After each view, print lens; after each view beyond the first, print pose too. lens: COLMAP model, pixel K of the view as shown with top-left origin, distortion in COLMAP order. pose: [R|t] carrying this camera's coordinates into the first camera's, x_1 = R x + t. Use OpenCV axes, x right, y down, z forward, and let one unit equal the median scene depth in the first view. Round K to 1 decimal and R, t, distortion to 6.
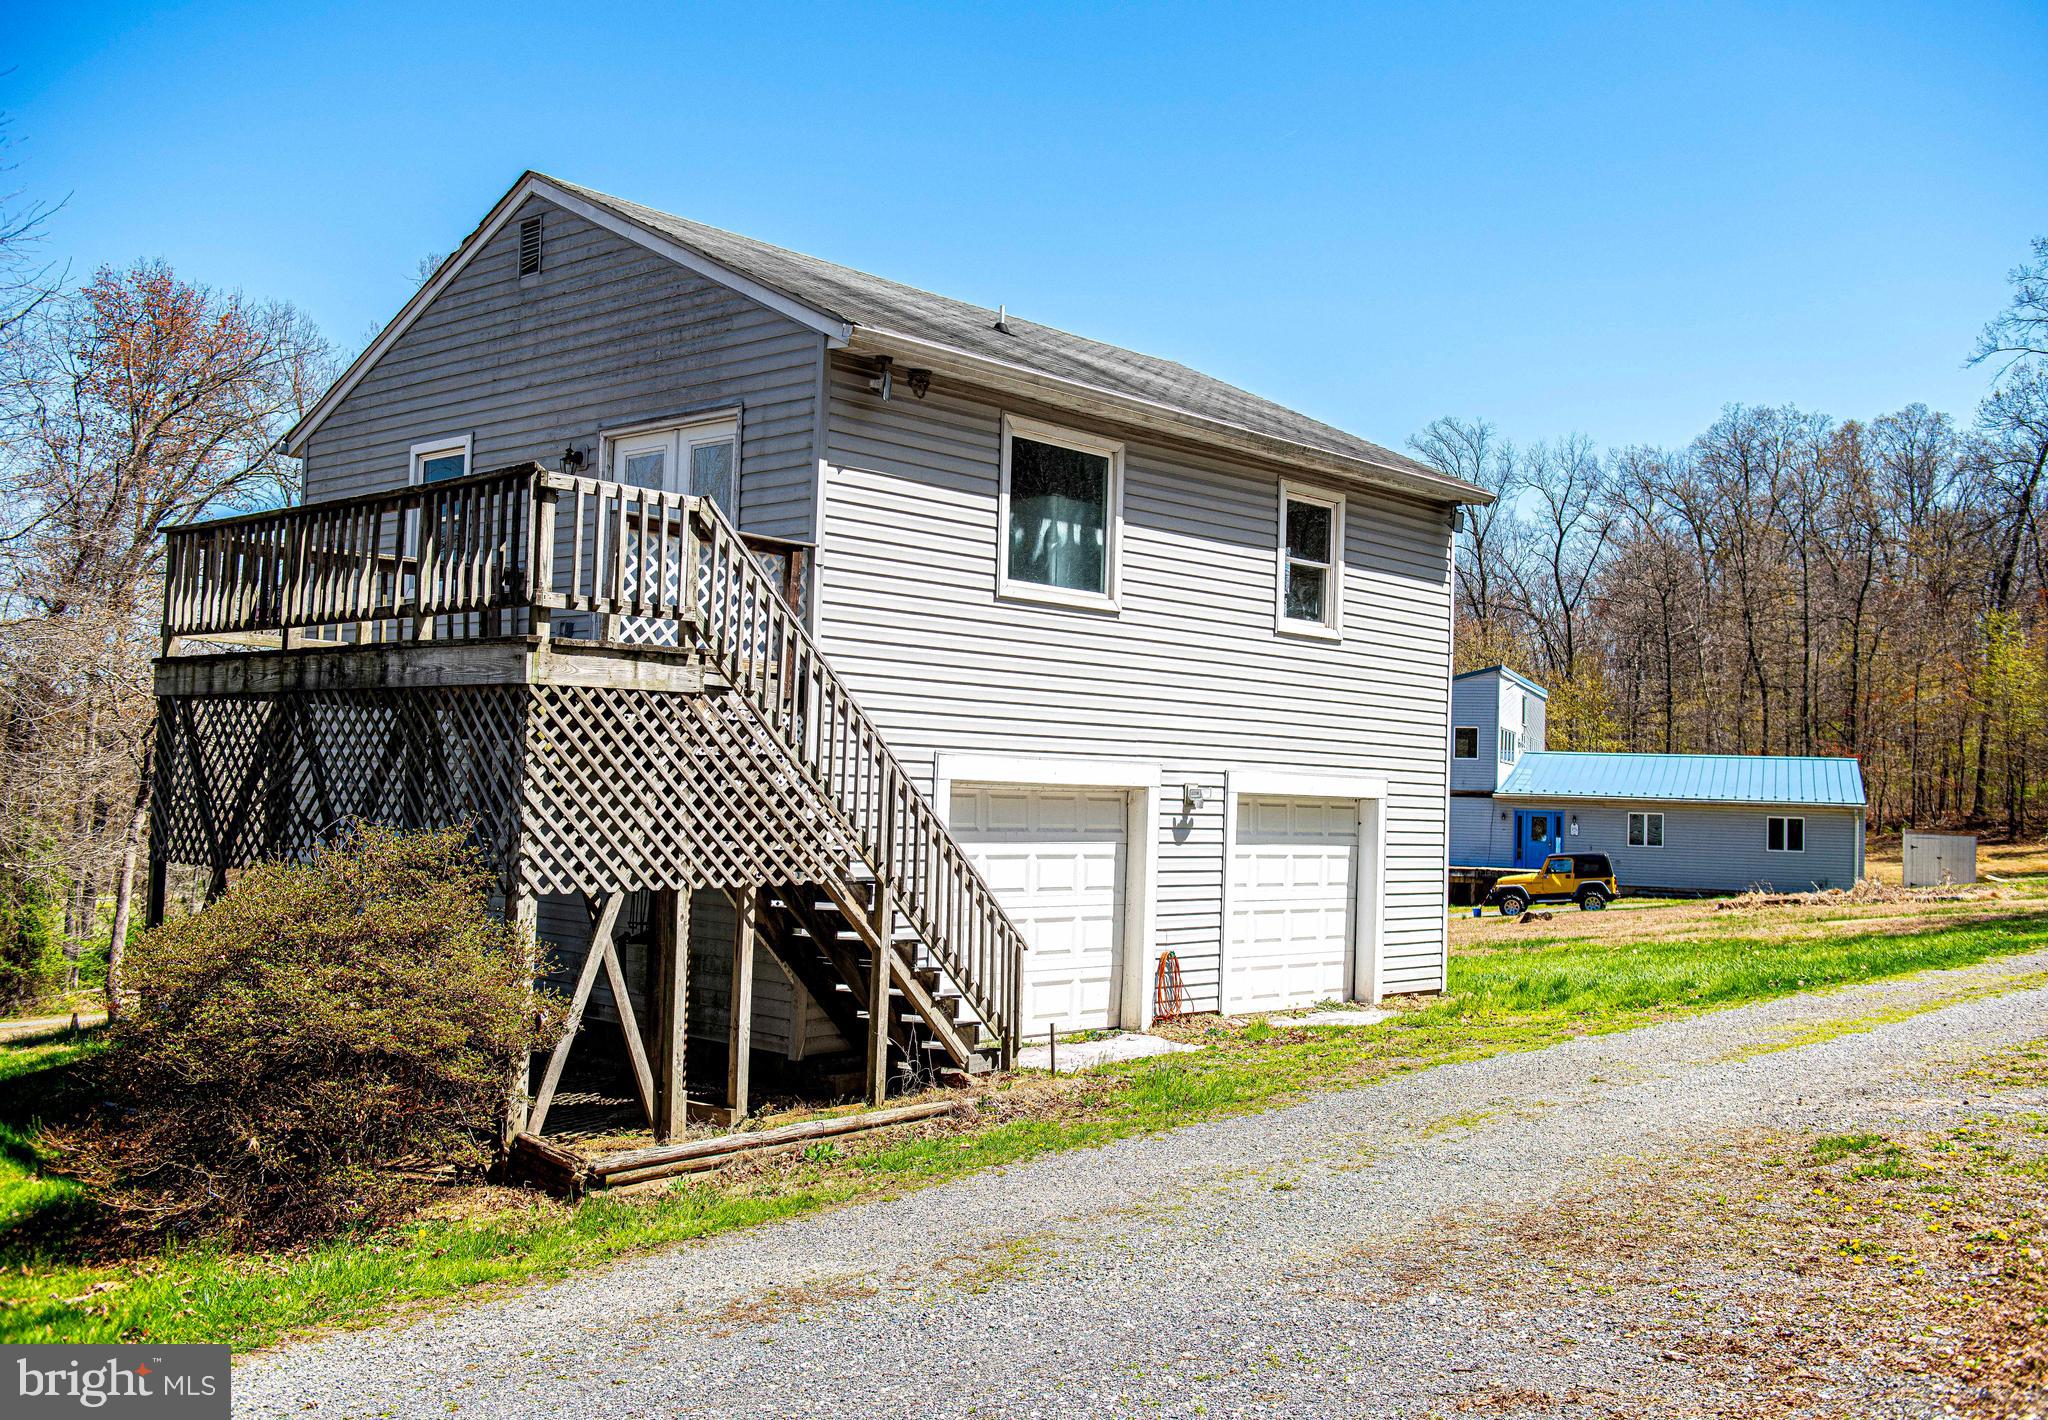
lens RADIAL K [[1917.5, 0, 1025.1], [0, 1917.5, 704.5], [0, 0, 1]] dist [0.063519, 0.000000]
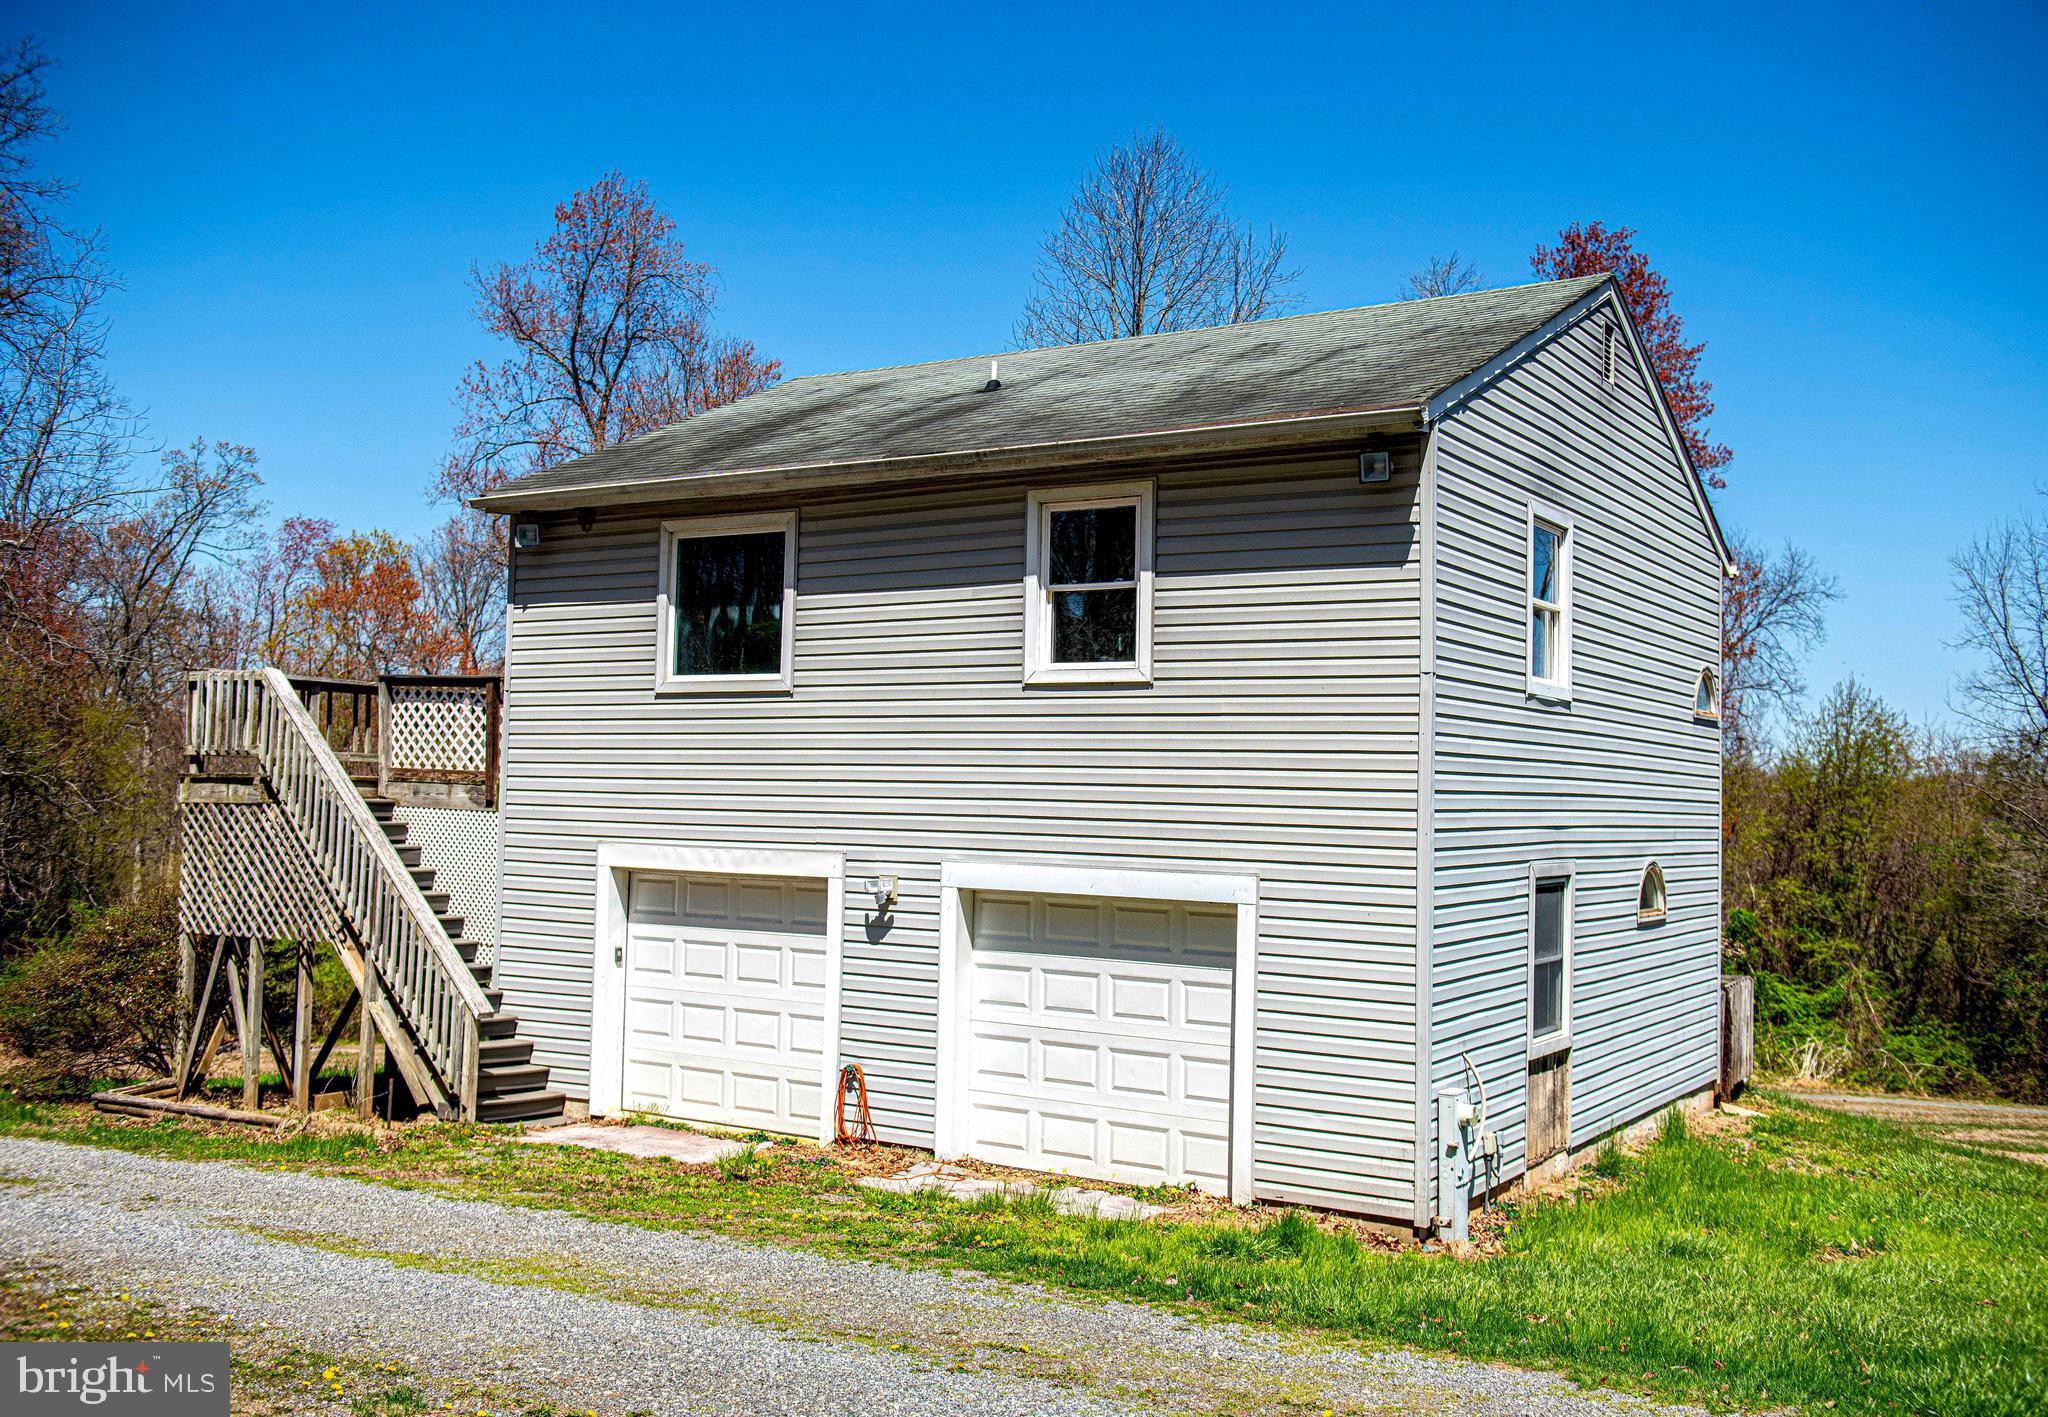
lens RADIAL K [[1917.5, 0, 1025.3], [0, 1917.5, 712.8], [0, 0, 1]] dist [0.063519, 0.000000]
pose [[0.173678, -0.074212, -0.982002, 0.955220], [0.026376, 0.997149, -0.070692, 0.031057], [0.984449, -0.013624, 0.175141, 0.910405]]
